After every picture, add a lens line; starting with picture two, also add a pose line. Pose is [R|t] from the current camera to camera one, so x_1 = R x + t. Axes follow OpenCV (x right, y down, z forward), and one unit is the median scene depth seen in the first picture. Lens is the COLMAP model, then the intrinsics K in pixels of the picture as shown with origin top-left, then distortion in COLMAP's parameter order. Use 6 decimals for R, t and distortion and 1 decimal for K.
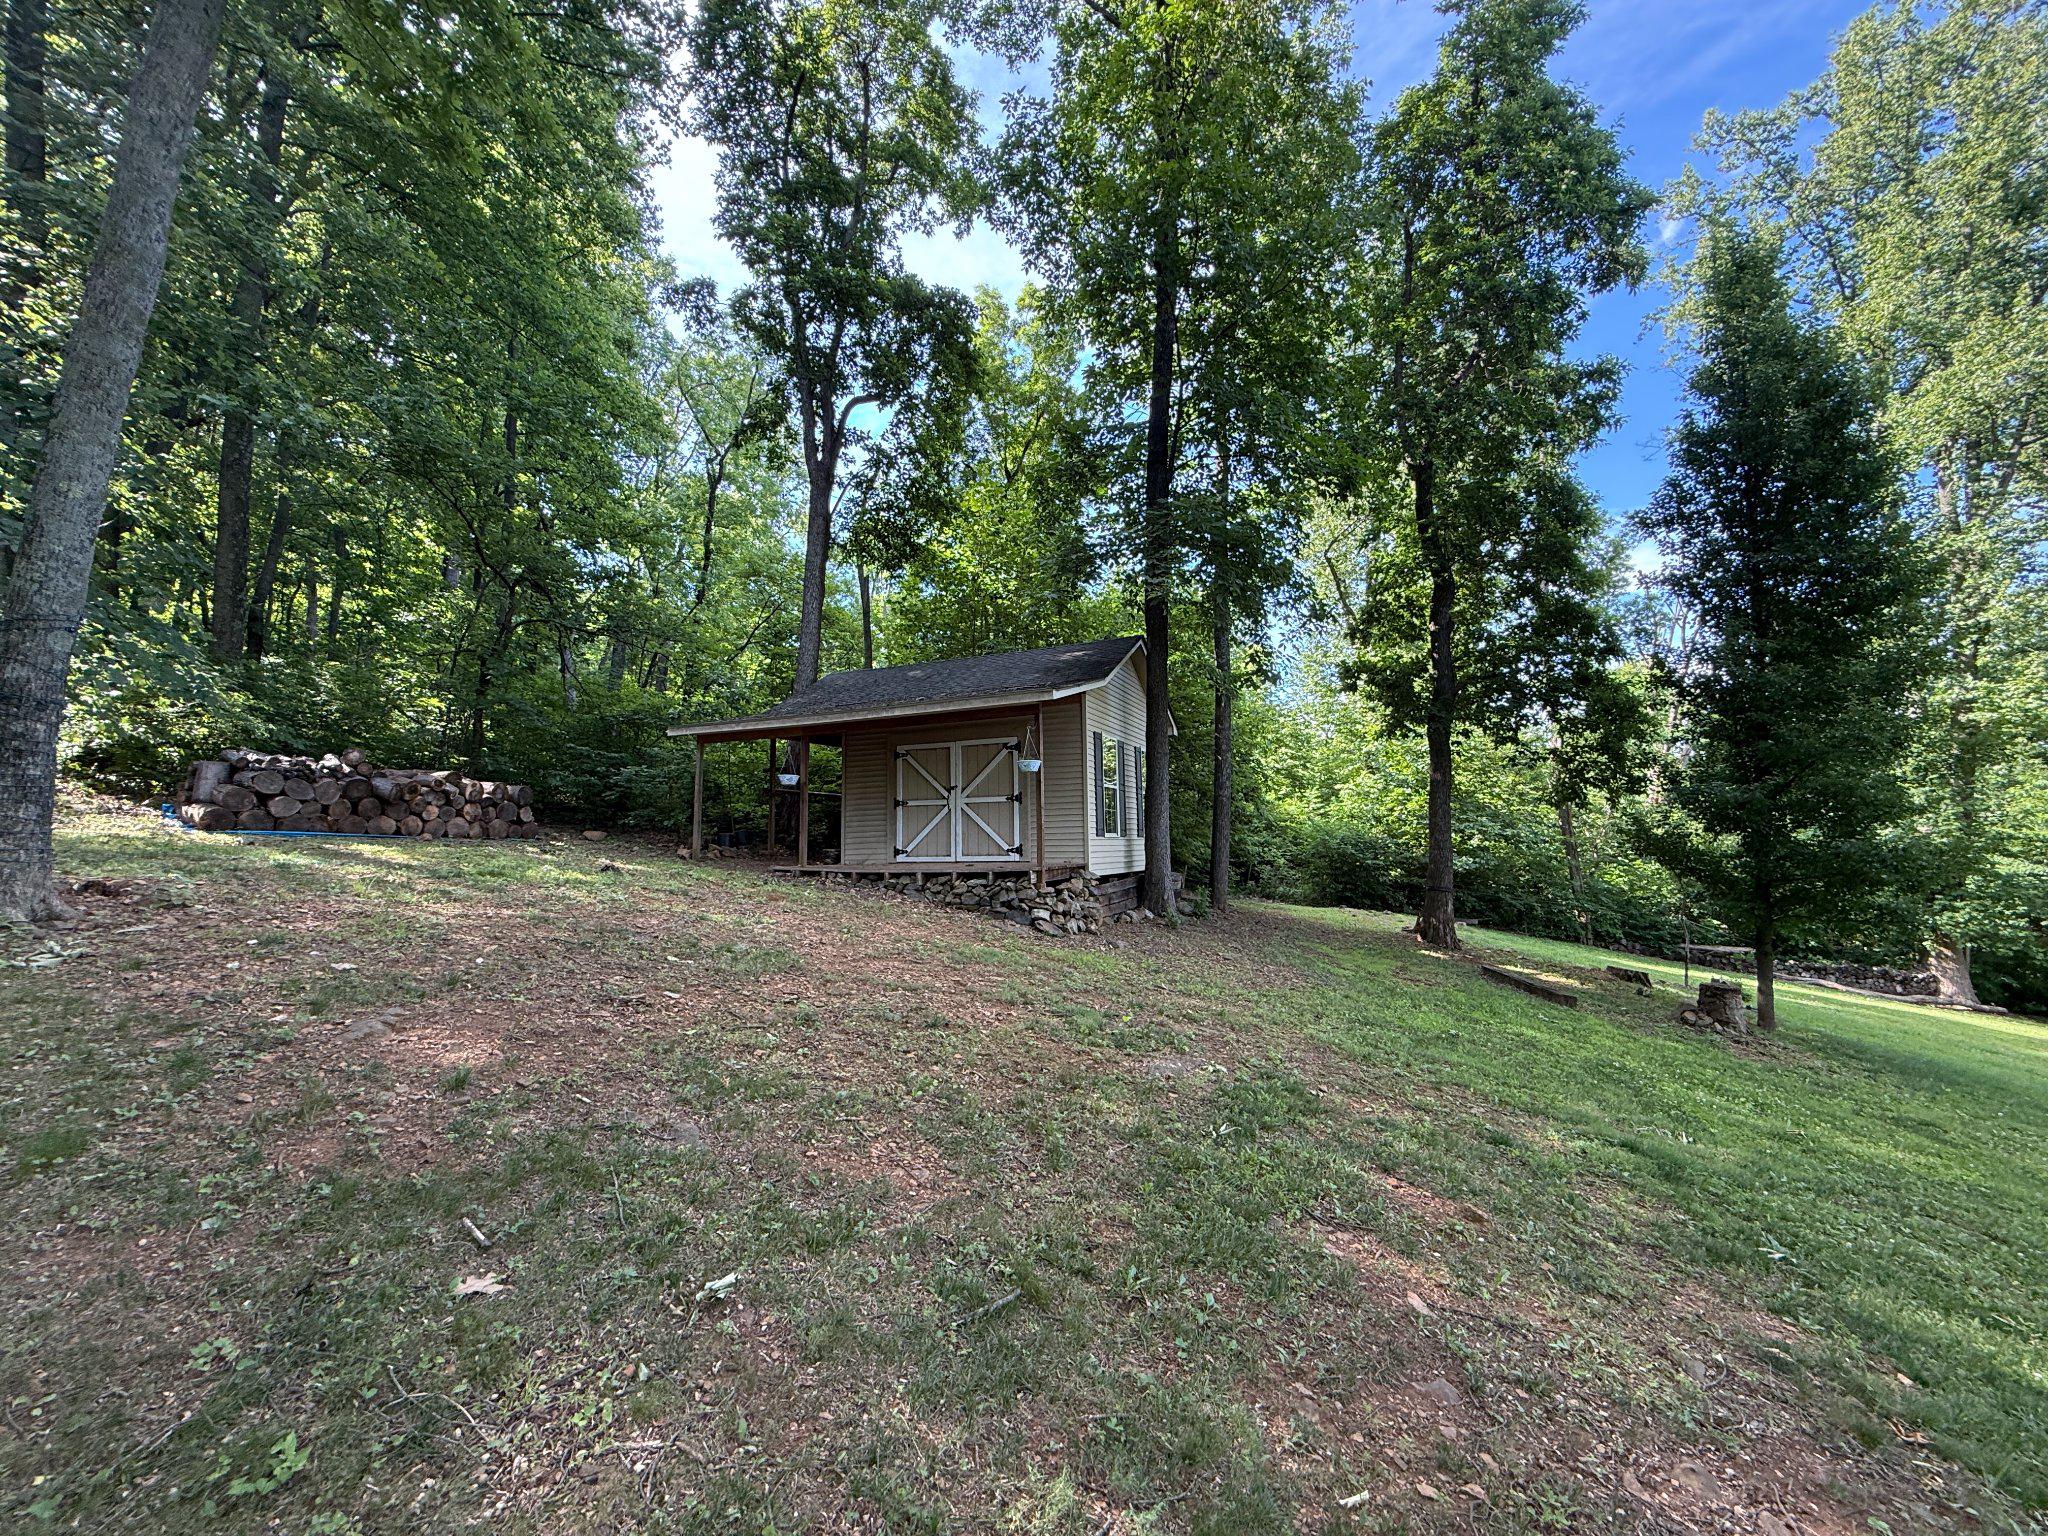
lens RADIAL K [[807.4, 0, 1024.0], [0, 807.4, 768.0], [0, 0, 1]] dist [0.000704, 0.000028]
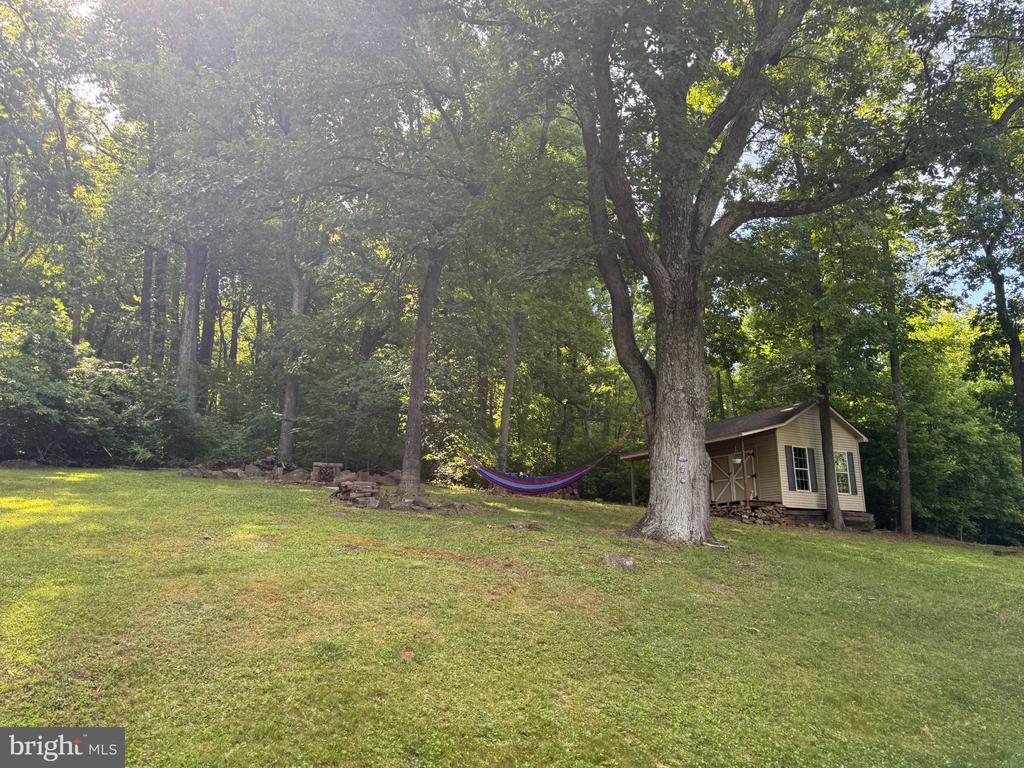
lens RADIAL K [[743.9, 0, 512.0], [0, 743.9, 384.0], [0, 0, 1]] dist [-0.001138, -0.000406]
pose [[0.814015, -0.120839, -0.568135, 0.709174], [0.044452, 0.988212, -0.146498, 0.061347], [0.579140, 0.093997, 0.809791, -1.246131]]
